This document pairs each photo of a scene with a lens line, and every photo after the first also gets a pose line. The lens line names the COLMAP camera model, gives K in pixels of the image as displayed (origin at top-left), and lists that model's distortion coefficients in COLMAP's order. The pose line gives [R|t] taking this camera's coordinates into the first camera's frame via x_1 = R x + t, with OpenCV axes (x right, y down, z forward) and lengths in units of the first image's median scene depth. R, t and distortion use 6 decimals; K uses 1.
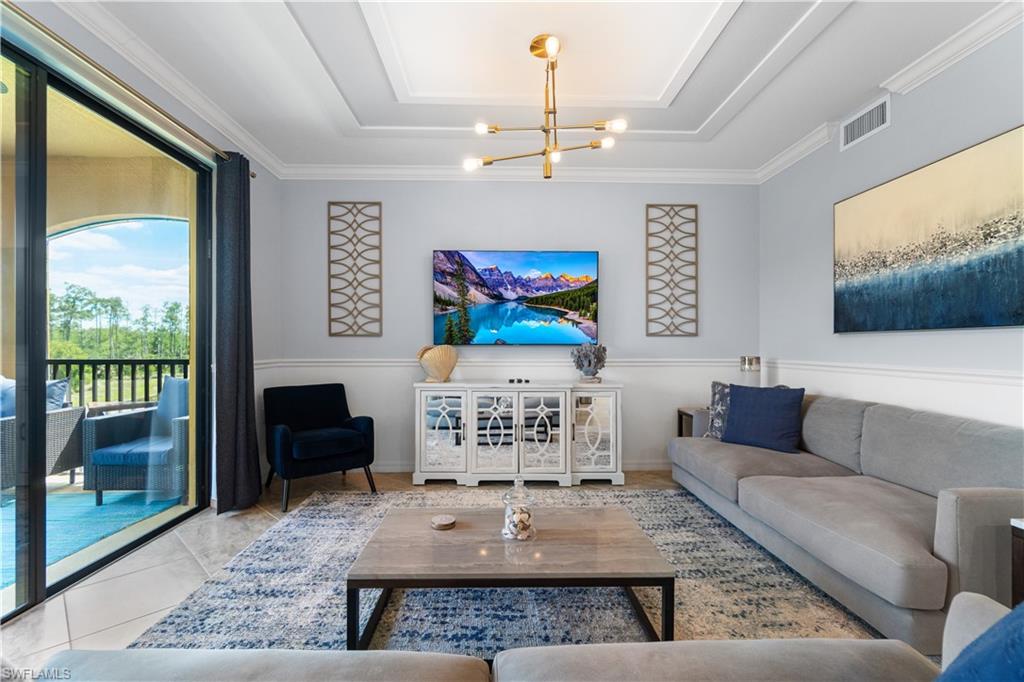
lens RADIAL K [[449.8, 0, 503.5], [0, 449.8, 346.9], [0, 0, 1]] dist [-0.002214, -0.000621]
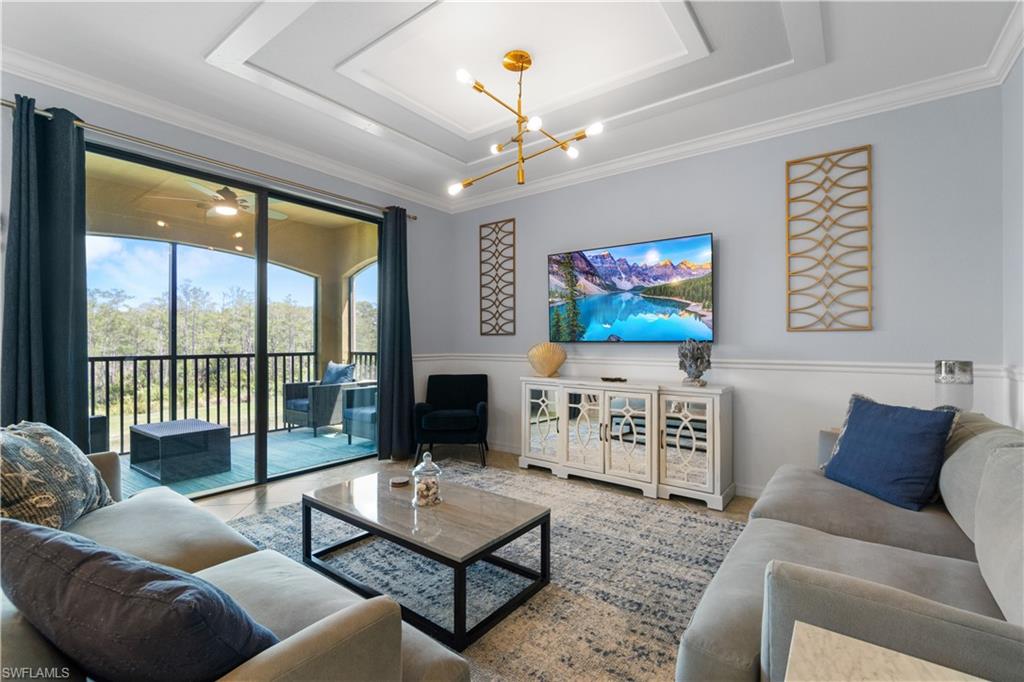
lens RADIAL K [[449.8, 0, 507.5], [0, 449.8, 344.0], [0, 0, 1]] dist [-0.002214, -0.000621]
pose [[0.782309, 0.002102, -0.622887, 0.457804], [-0.002070, 0.999998, 0.000775, -0.001853], [0.622887, 0.000683, 0.782312, 0.097740]]
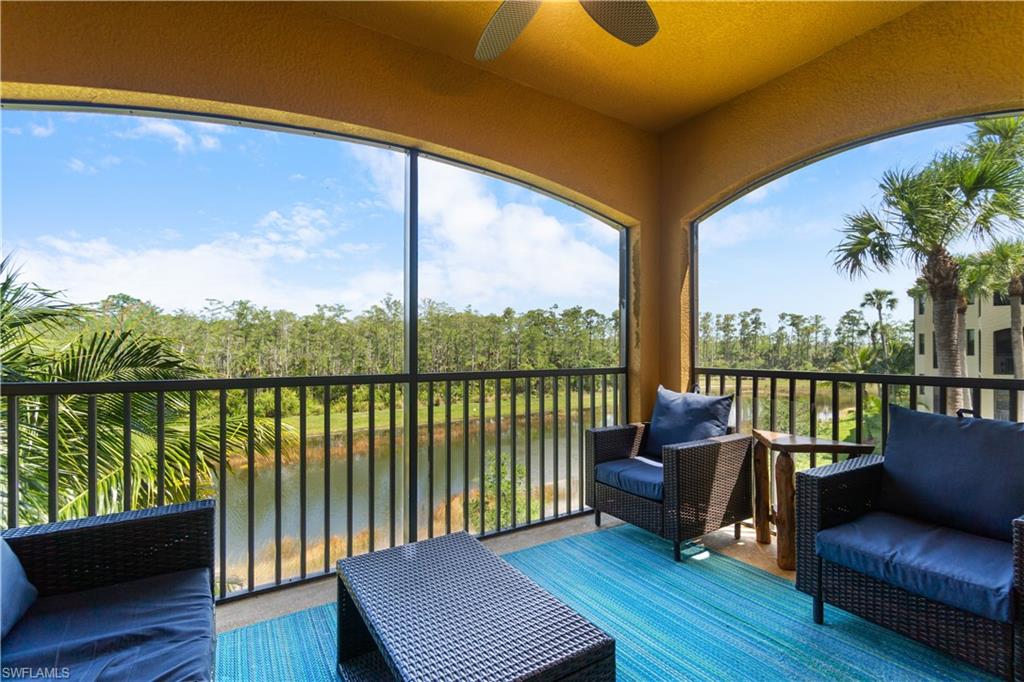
lens RADIAL K [[449.8, 0, 502.0], [0, 449.8, 344.8], [0, 0, 1]] dist [-0.002214, -0.000621]
pose [[0.505482, -0.008102, -0.862799, -0.544351], [-0.008667, 0.999858, -0.014466, 0.001764], [0.862794, 0.014790, 0.505340, 0.310011]]
